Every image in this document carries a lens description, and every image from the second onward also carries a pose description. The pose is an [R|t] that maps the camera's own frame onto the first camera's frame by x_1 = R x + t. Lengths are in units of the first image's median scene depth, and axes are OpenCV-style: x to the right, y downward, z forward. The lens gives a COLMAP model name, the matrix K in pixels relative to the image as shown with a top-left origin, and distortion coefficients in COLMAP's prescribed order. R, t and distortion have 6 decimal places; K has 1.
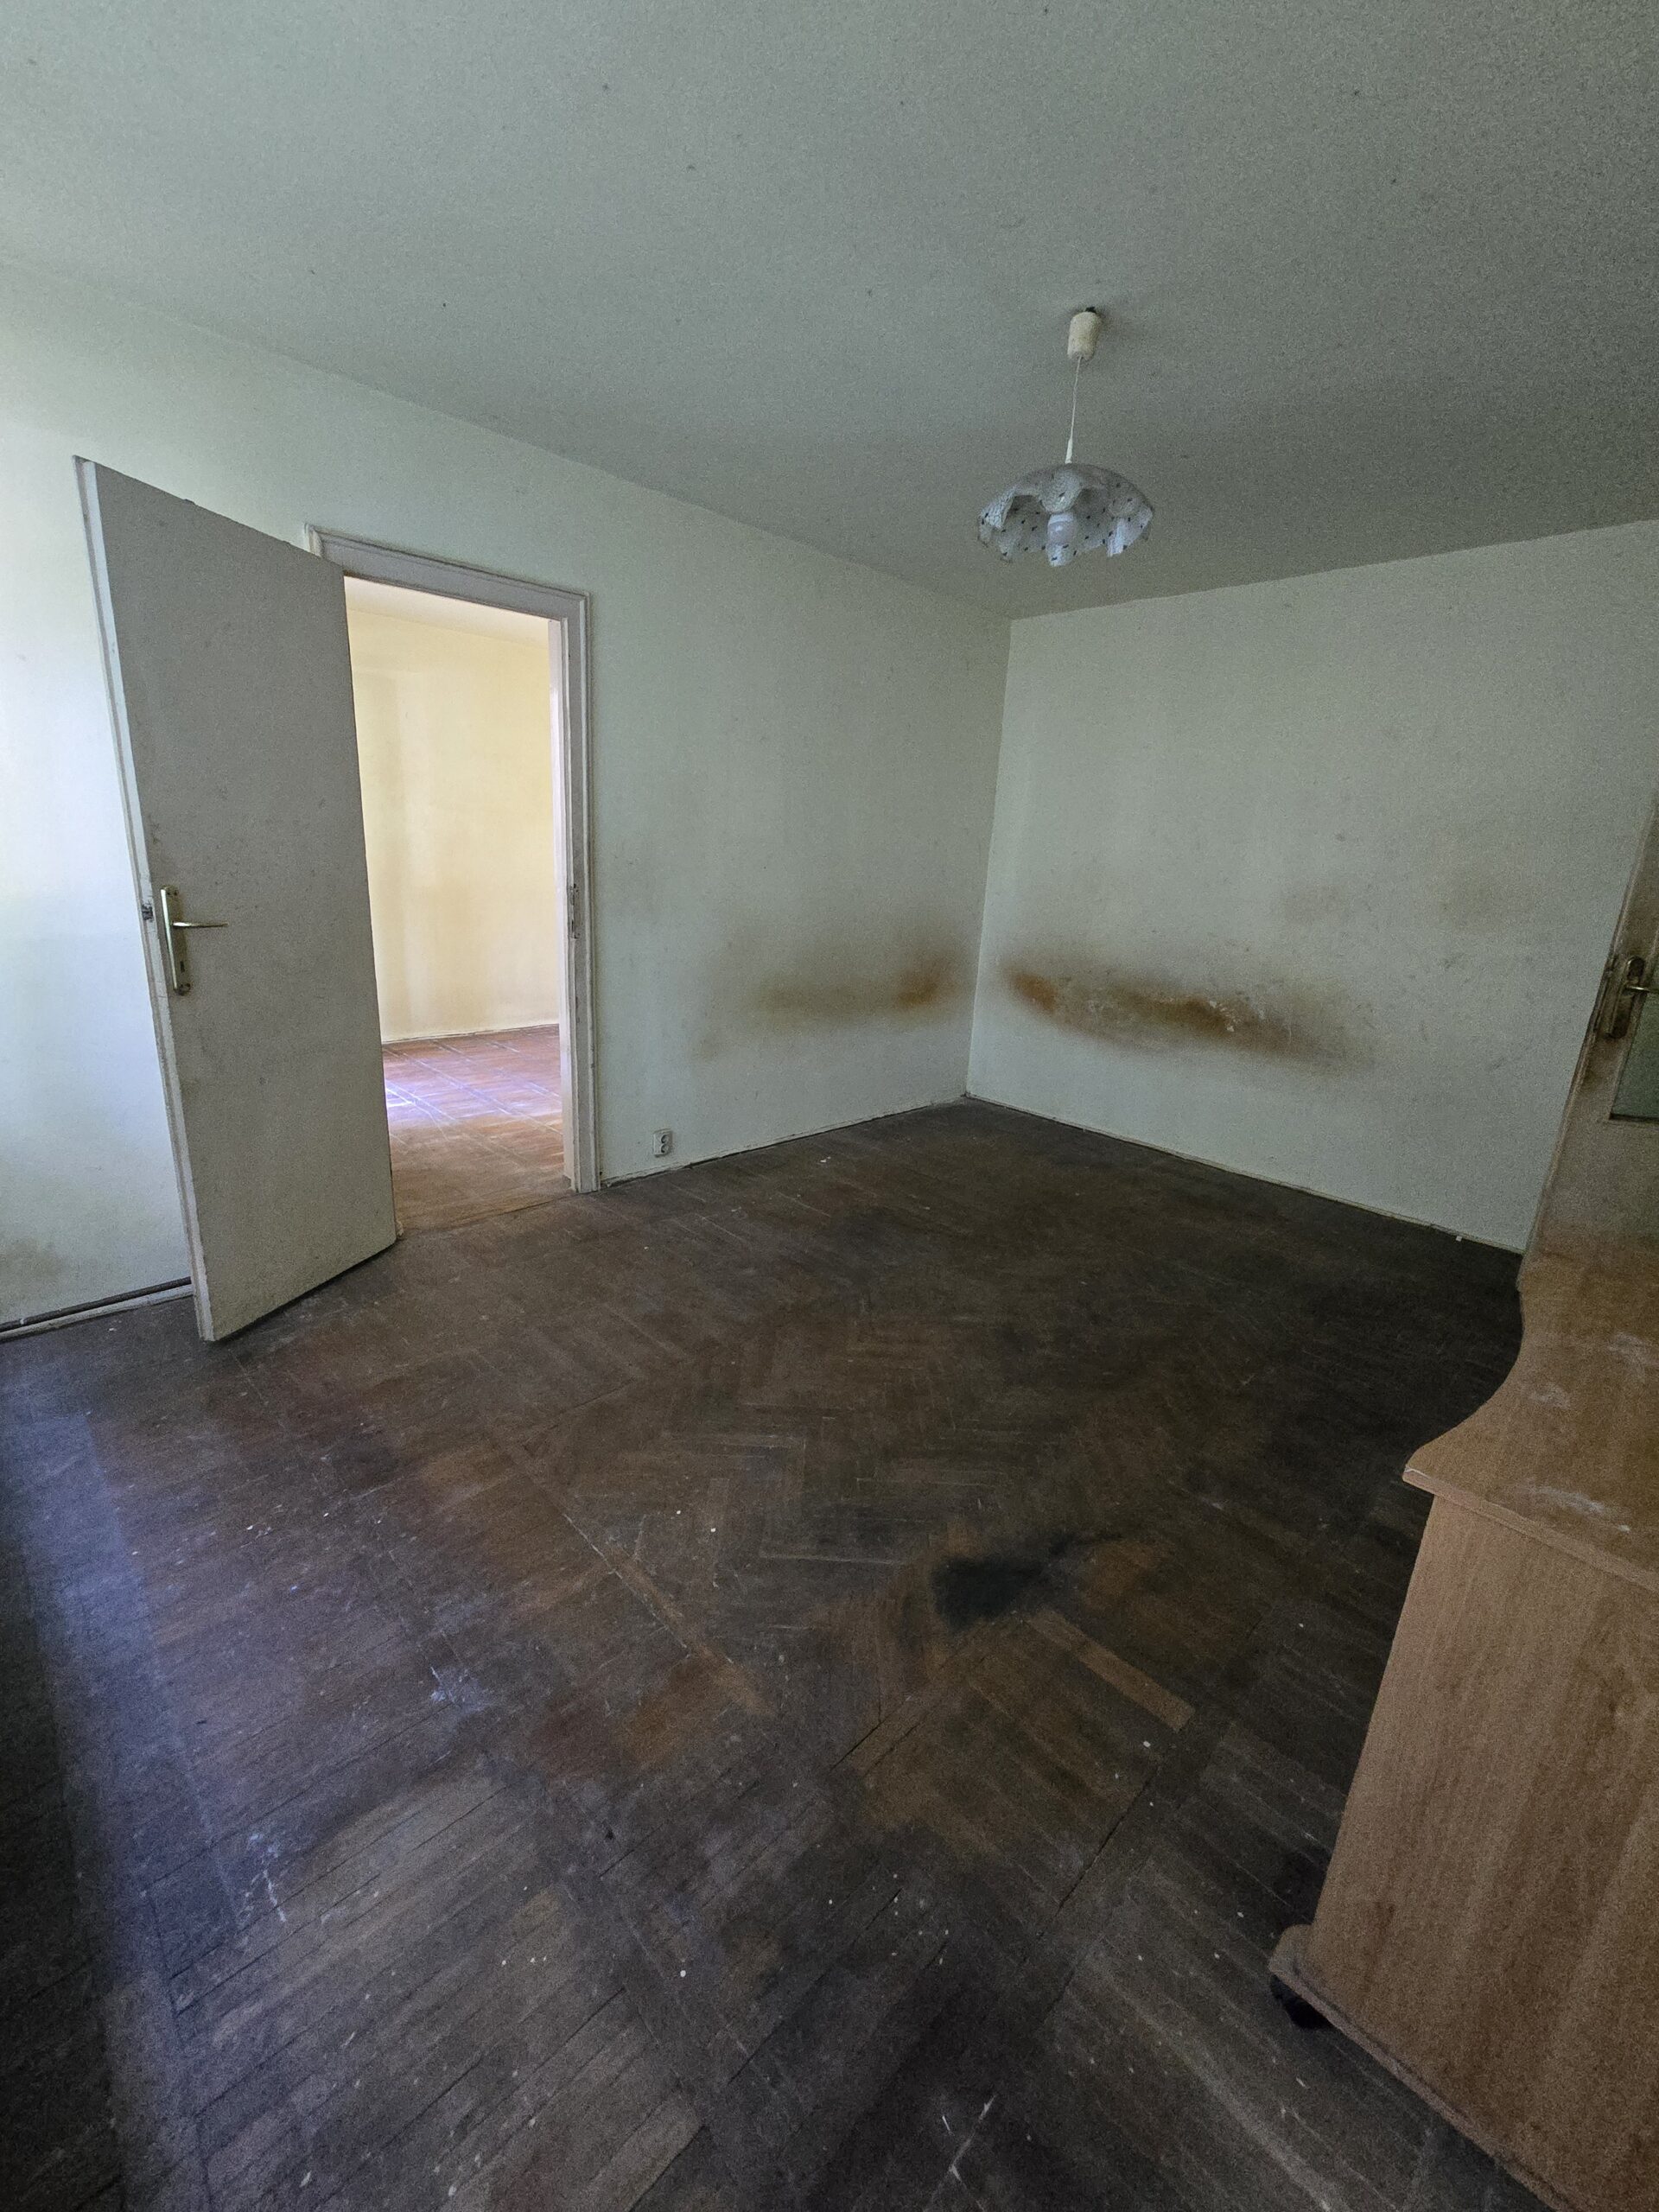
lens RADIAL K [[906.9, 0, 822.6], [0, 906.9, 1100.1], [0, 0, 1]] dist [-0.002752, 0.000288]
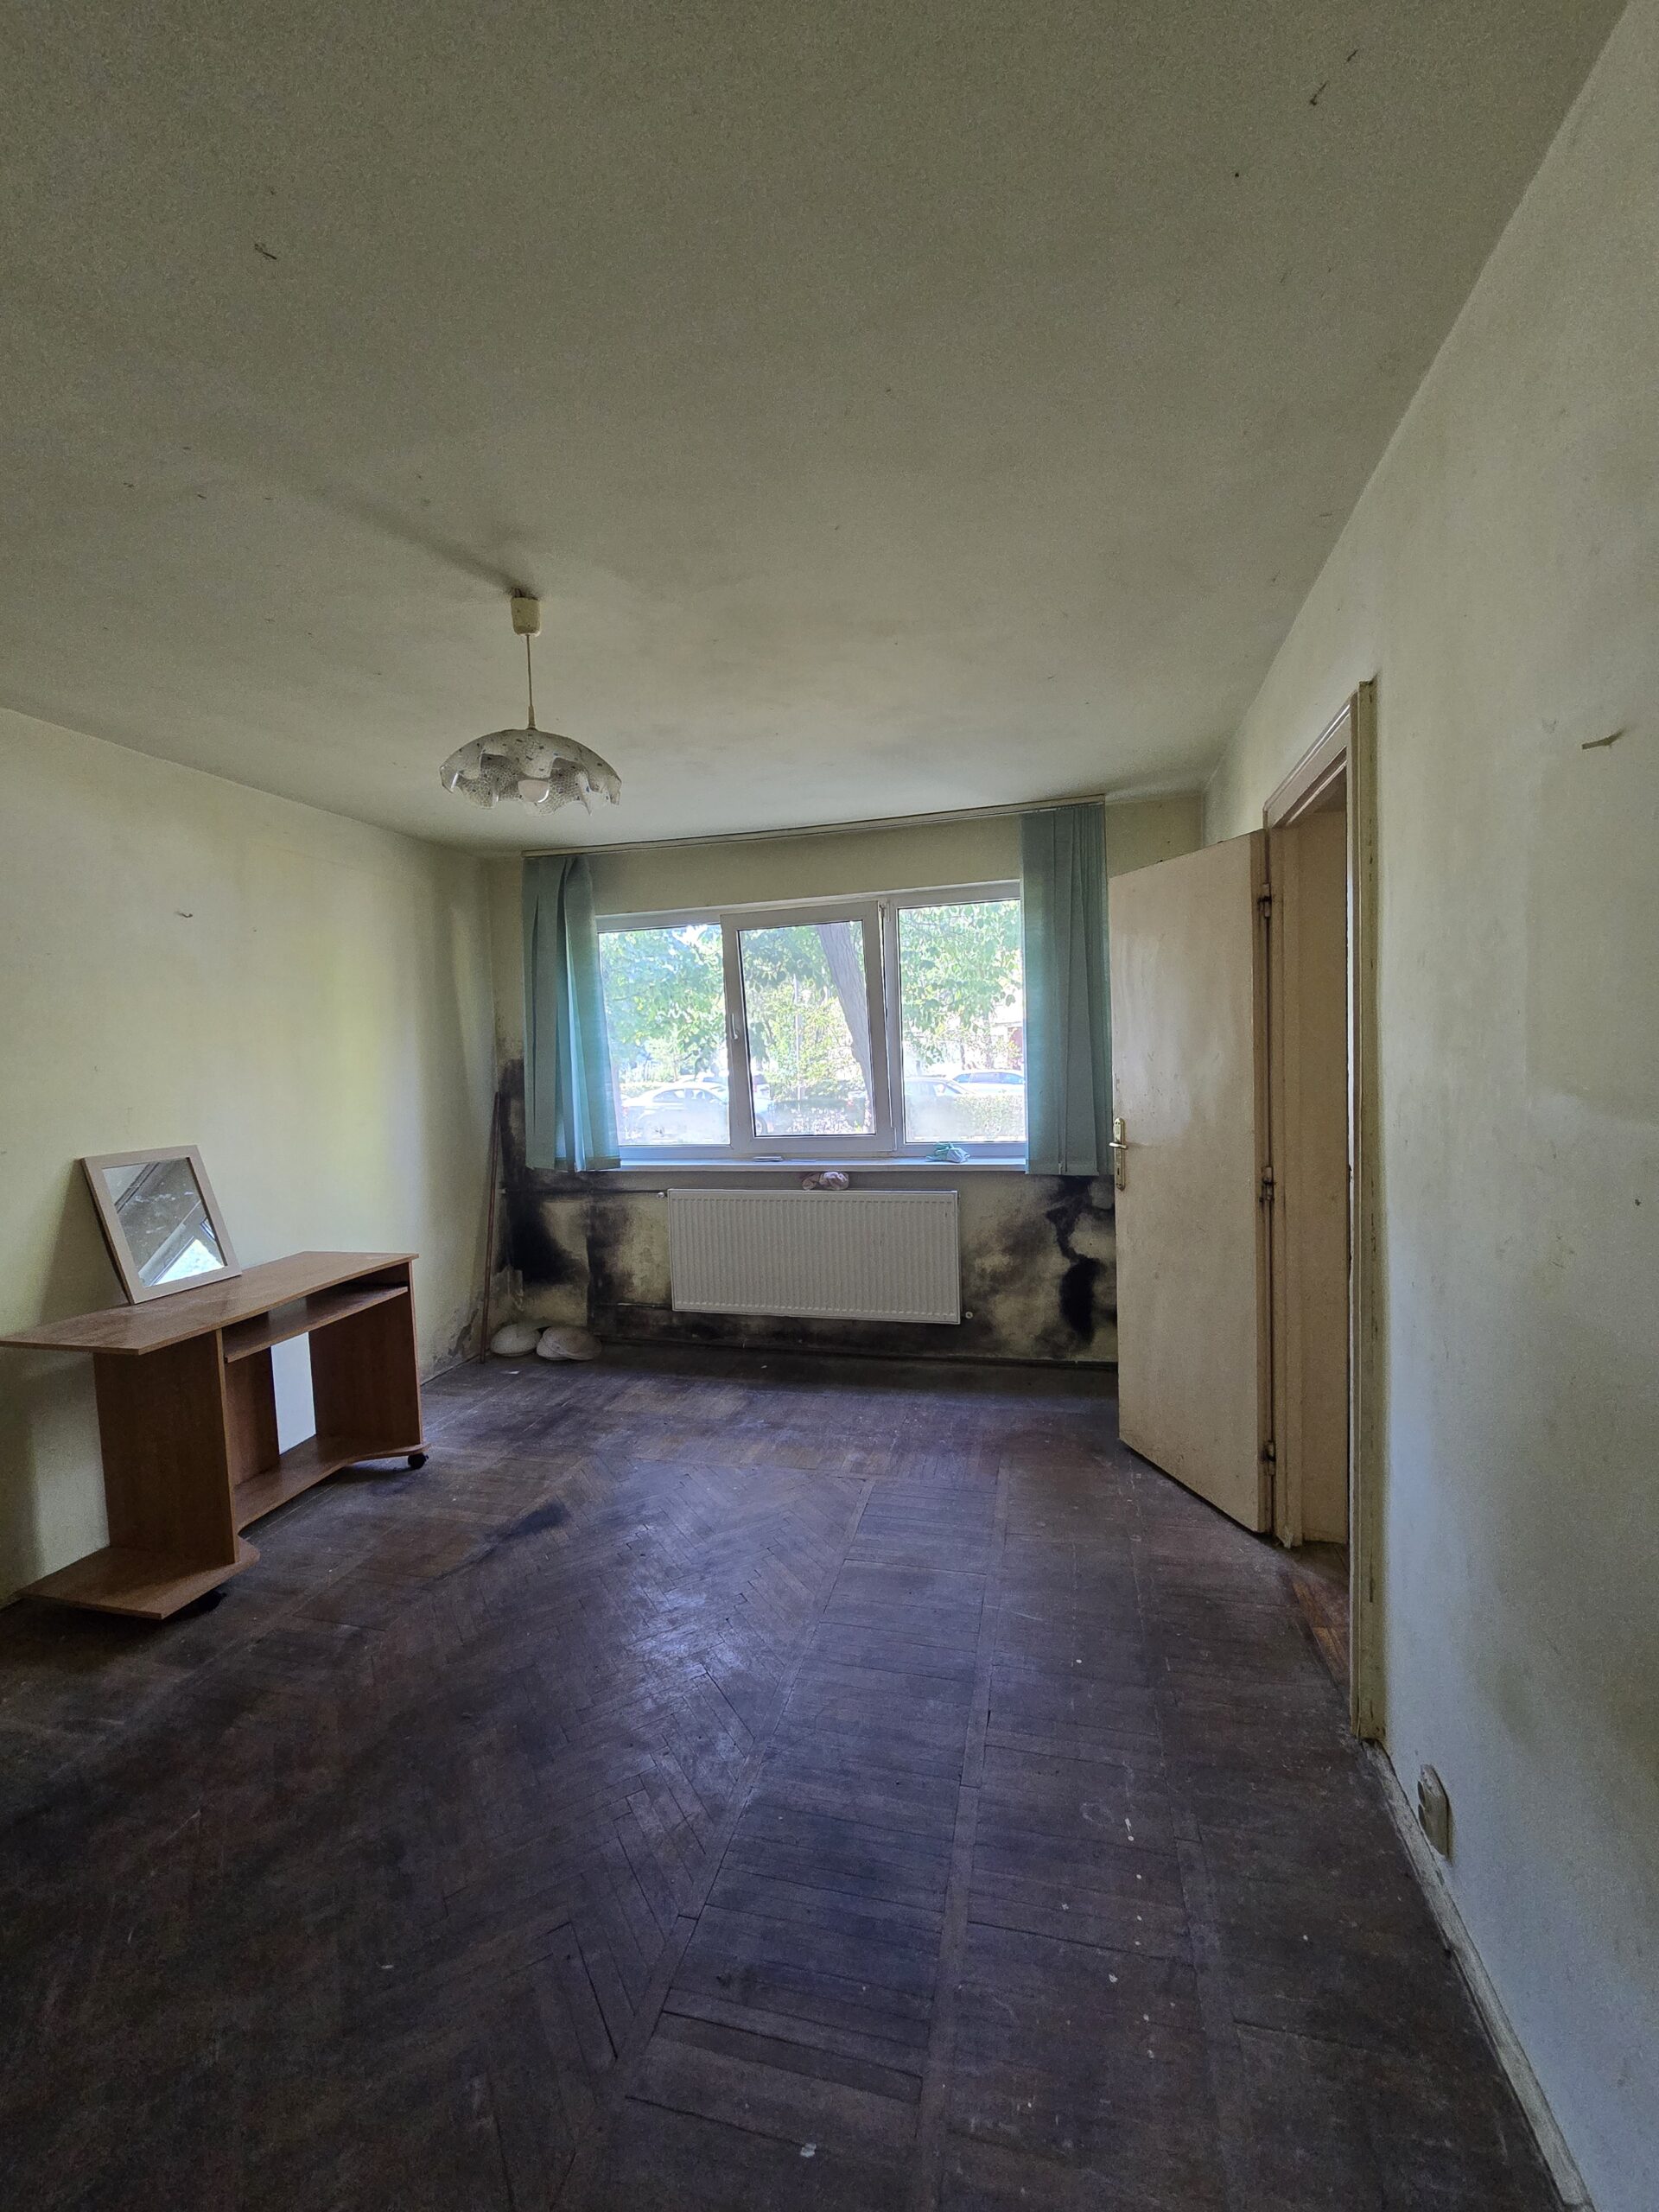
lens RADIAL K [[906.9, 0, 821.9], [0, 906.9, 1105.8], [0, 0, 1]] dist [-0.002752, 0.000288]
pose [[-0.859561, 0.003761, -0.511019, 0.305902], [-0.148682, 0.954874, 0.257118, -0.365055], [0.488926, 0.296988, -0.820213, 1.263983]]
